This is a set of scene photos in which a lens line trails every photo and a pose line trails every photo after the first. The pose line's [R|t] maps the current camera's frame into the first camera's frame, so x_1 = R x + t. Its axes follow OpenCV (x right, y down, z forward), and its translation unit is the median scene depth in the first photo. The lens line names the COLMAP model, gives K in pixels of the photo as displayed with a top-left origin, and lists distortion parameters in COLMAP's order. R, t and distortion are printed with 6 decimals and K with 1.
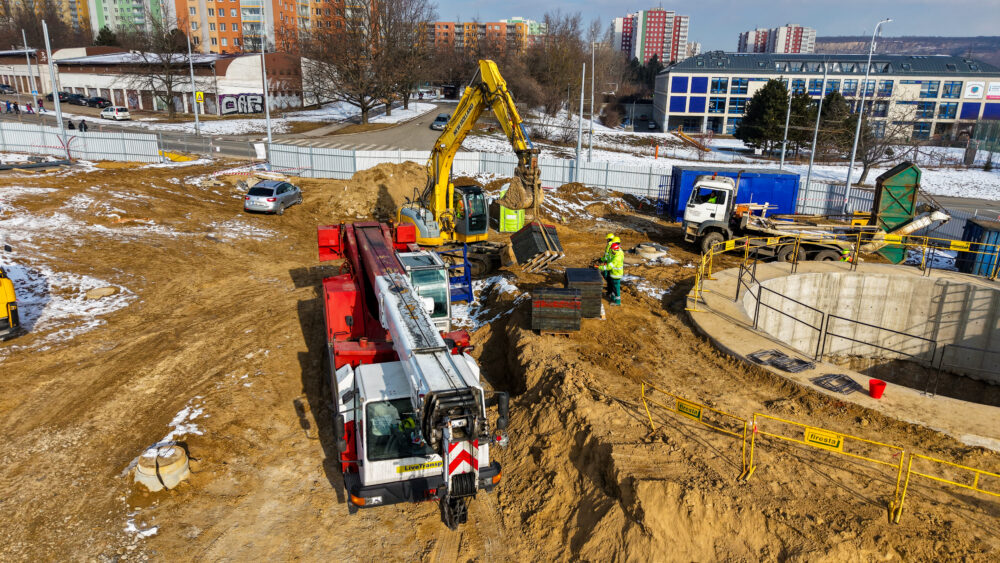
lens RADIAL K [[665.0, 0, 496.8], [0, 665.0, 281.7], [0, 0, 1]] dist [0.020051, -0.021311]
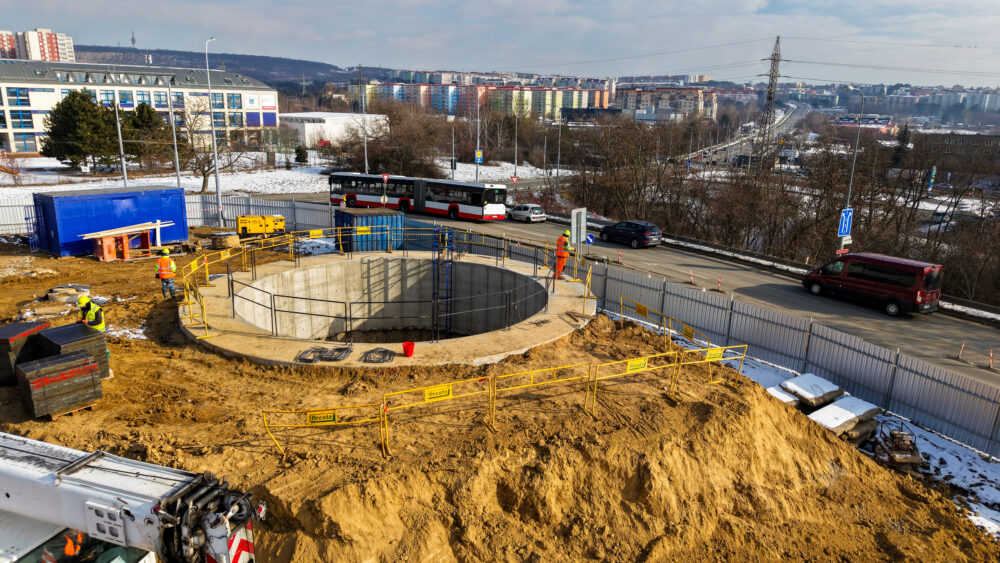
lens RADIAL K [[665.0, 0, 496.8], [0, 665.0, 281.7], [0, 0, 1]] dist [0.020051, -0.021311]
pose [[0.566070, -0.217243, 0.795217, -0.049281], [0.228911, 0.968138, 0.101533, -0.008246], [-0.791937, 0.124559, 0.597763, 0.019764]]
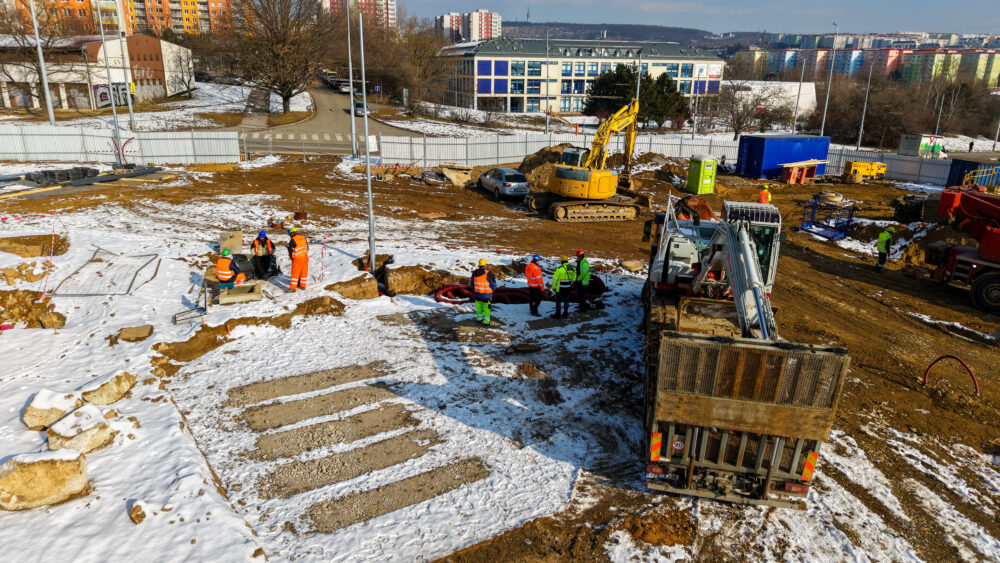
lens RADIAL K [[665.0, 0, 496.8], [0, 665.0, 281.7], [0, 0, 1]] dist [0.020051, -0.021311]
pose [[0.897757, -0.140921, 0.417342, -0.356441], [0.130088, 0.990006, 0.054451, -0.013177], [-0.420845, 0.005408, 0.907117, 0.018341]]
